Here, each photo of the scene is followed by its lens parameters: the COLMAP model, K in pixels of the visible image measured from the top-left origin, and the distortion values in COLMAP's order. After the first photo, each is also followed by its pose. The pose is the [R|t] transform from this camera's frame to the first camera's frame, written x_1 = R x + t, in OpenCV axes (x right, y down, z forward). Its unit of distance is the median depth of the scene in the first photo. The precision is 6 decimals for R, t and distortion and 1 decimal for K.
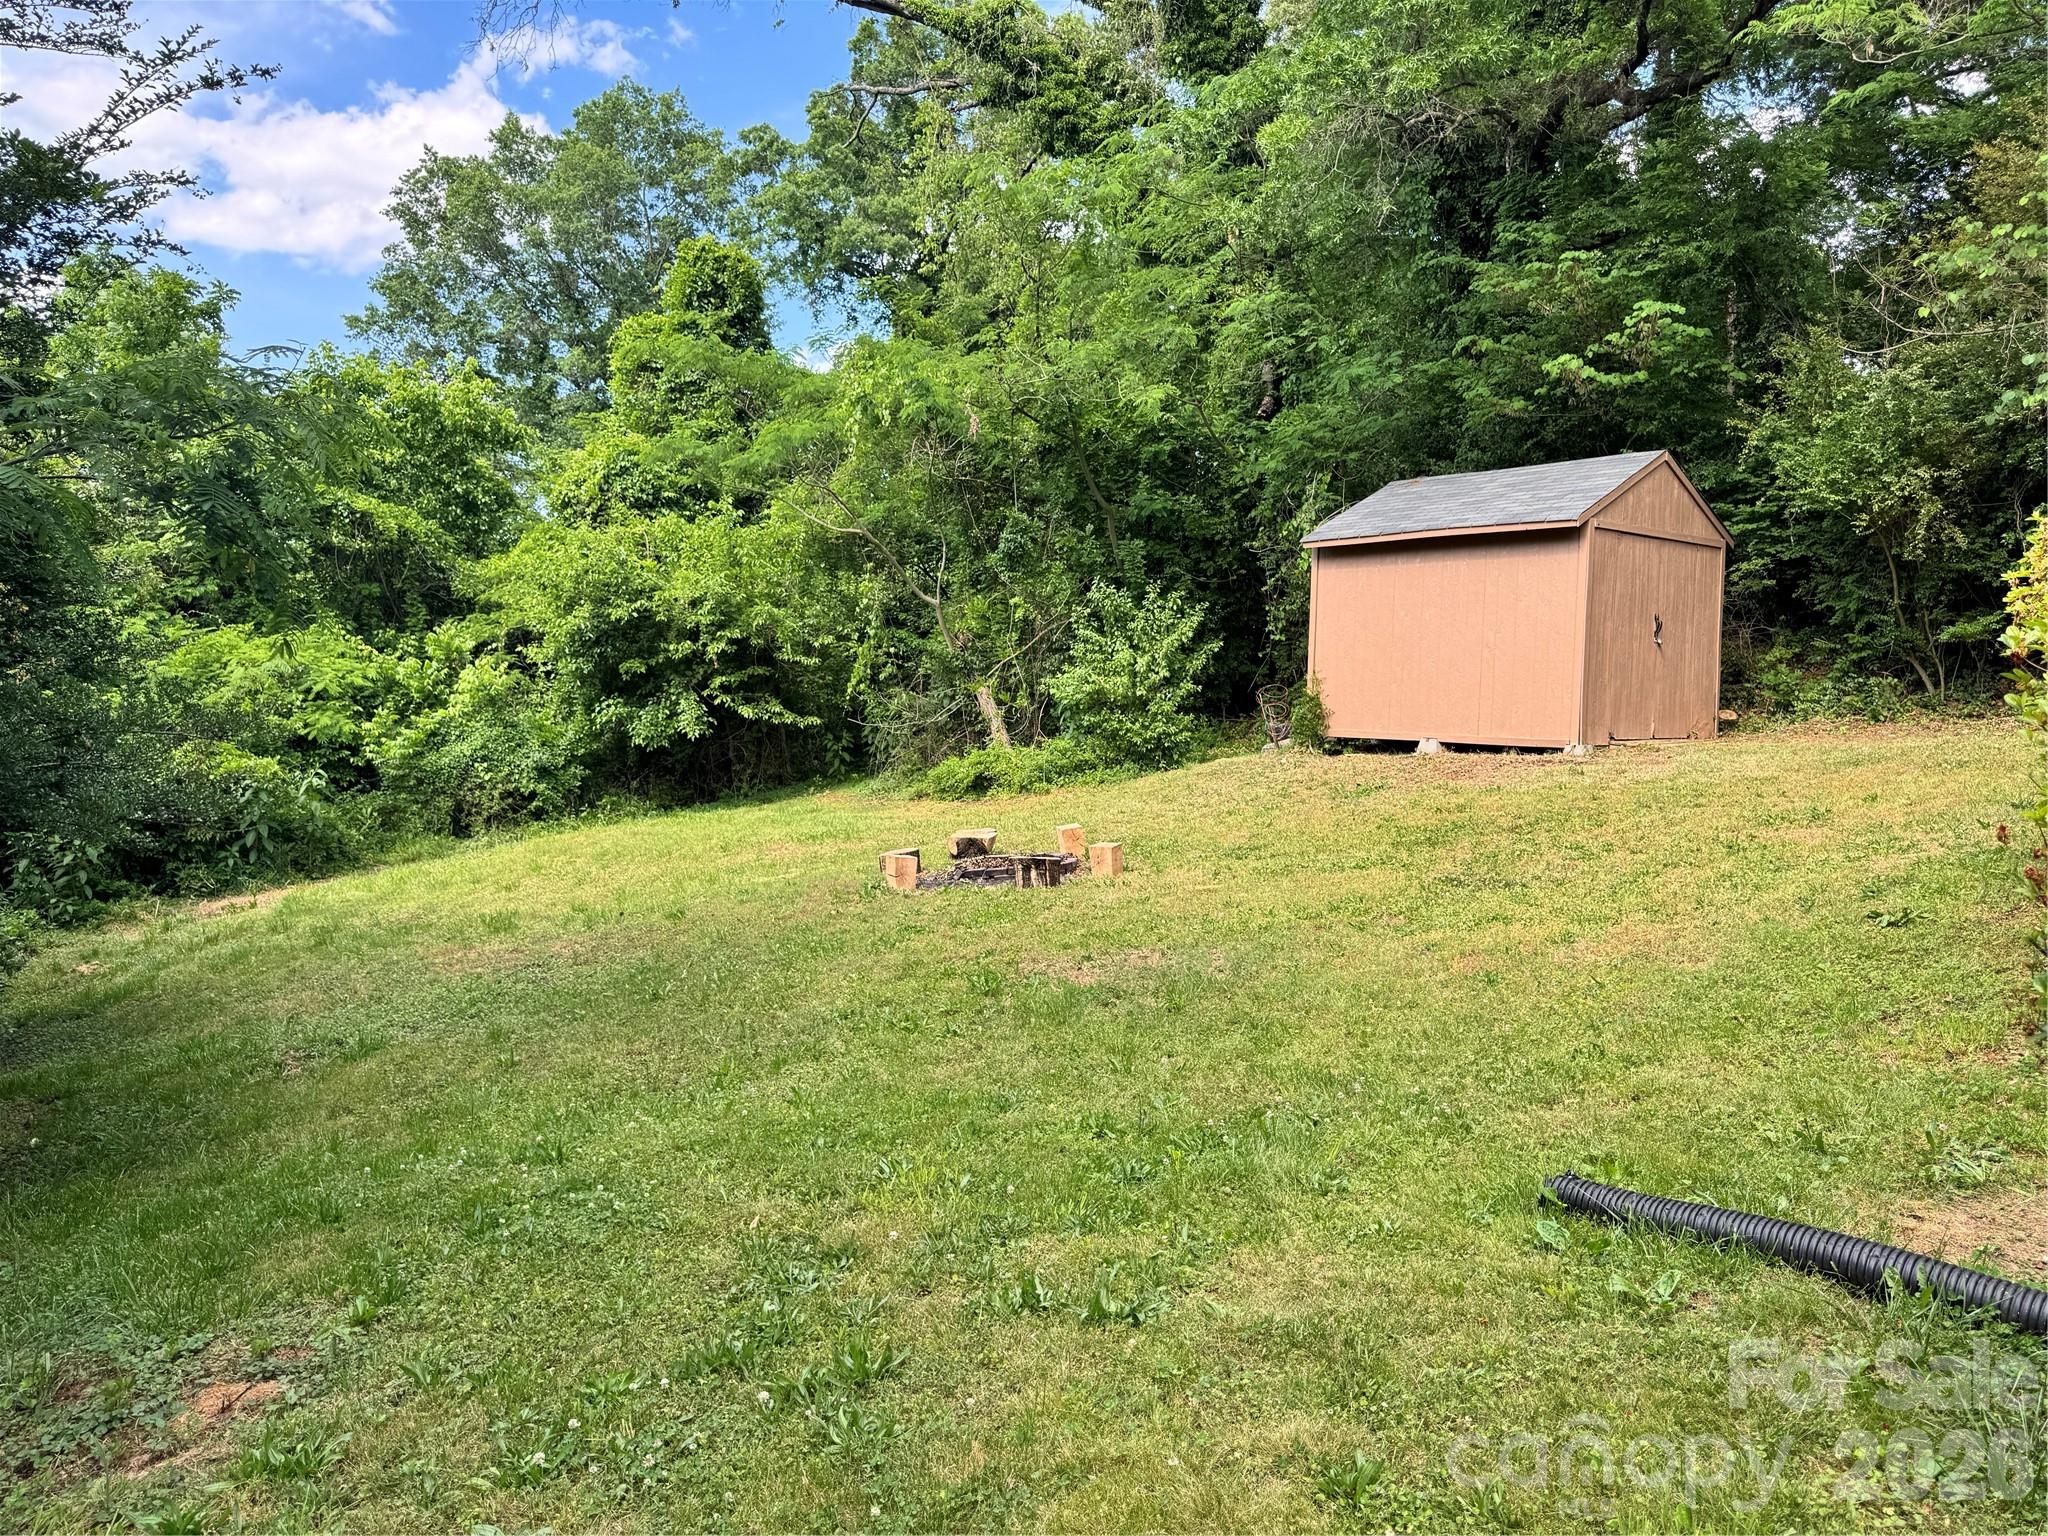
lens RADIAL K [[1409.5, 0, 1026.5], [0, 1409.5, 760.4], [0, 0, 1]] dist [0.128970, -0.226934]
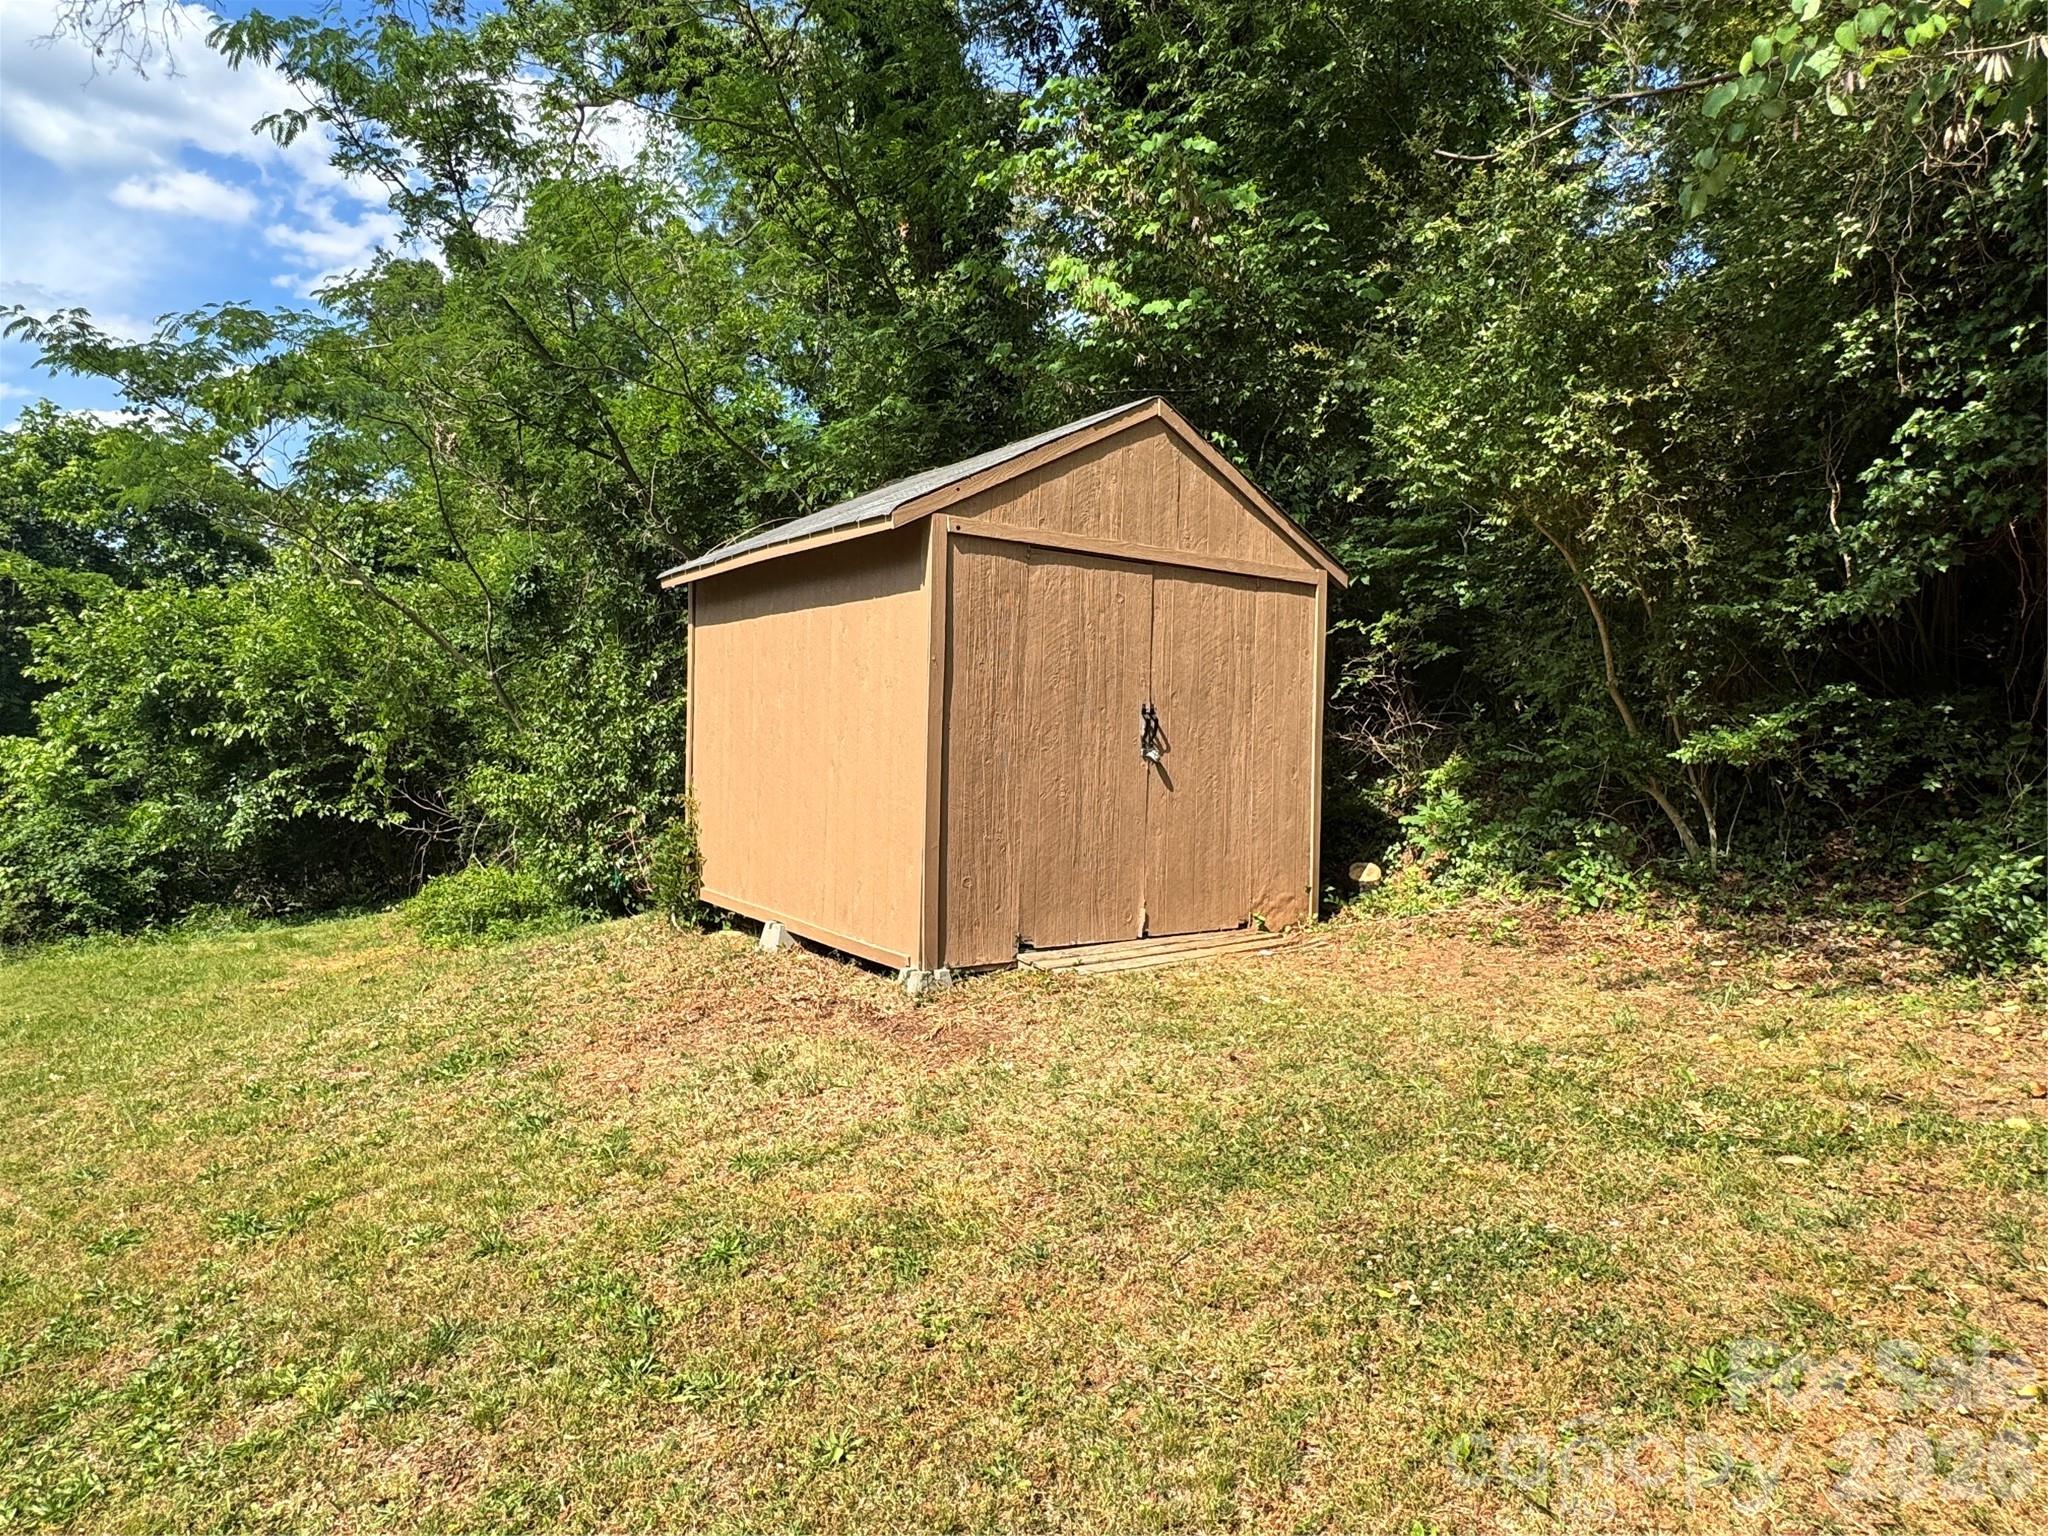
lens RADIAL K [[1188.4, 0, 1024.6], [0, 1188.4, 775.2], [0, 0, 1]] dist [-0.005123, -0.000242]
pose [[0.997751, 0.007989, -0.066545, 0.400051], [-0.009774, 0.999600, -0.026537, -0.060319], [0.066306, 0.027128, 0.997430, 0.524858]]
